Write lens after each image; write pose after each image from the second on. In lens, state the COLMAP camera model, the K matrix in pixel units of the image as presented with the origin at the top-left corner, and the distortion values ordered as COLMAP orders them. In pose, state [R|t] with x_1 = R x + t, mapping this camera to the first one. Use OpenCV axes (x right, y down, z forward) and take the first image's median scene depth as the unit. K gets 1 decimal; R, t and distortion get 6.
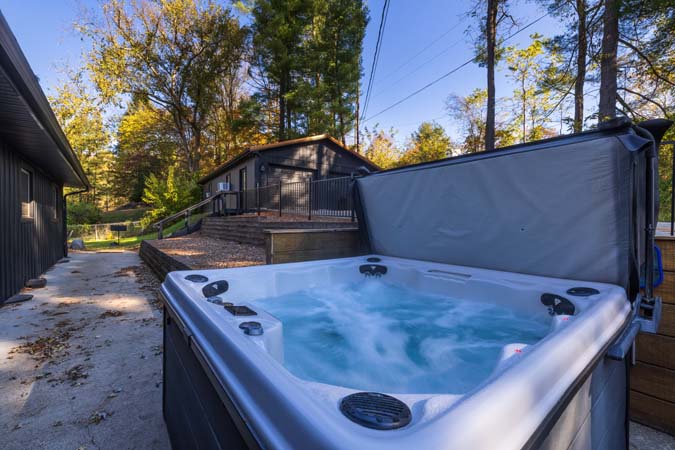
lens RADIAL K [[283.7, 0, 337.5], [0, 283.7, 225.0], [0, 0, 1]] dist [0.002791, 0.000128]
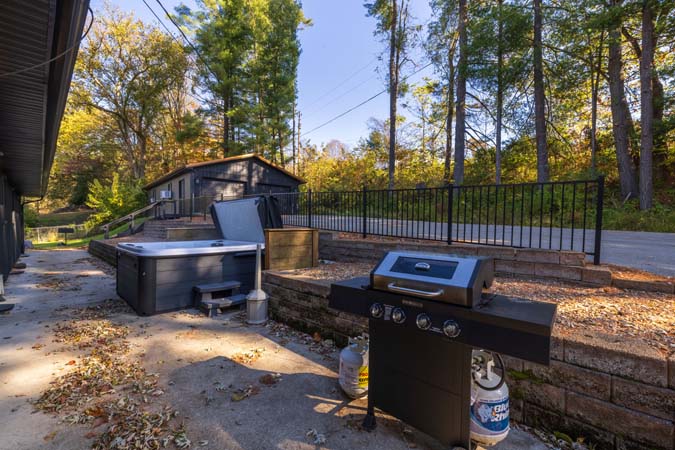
lens RADIAL K [[295.2, 0, 337.5], [0, 295.2, 225.0], [0, 0, 1]] dist [0.018460, -0.000105]
pose [[0.993470, -0.000924, 0.114086, 0.121599], [0.002086, 0.999947, -0.010062, 0.002243], [-0.114071, 0.010235, 0.993420, -0.221048]]
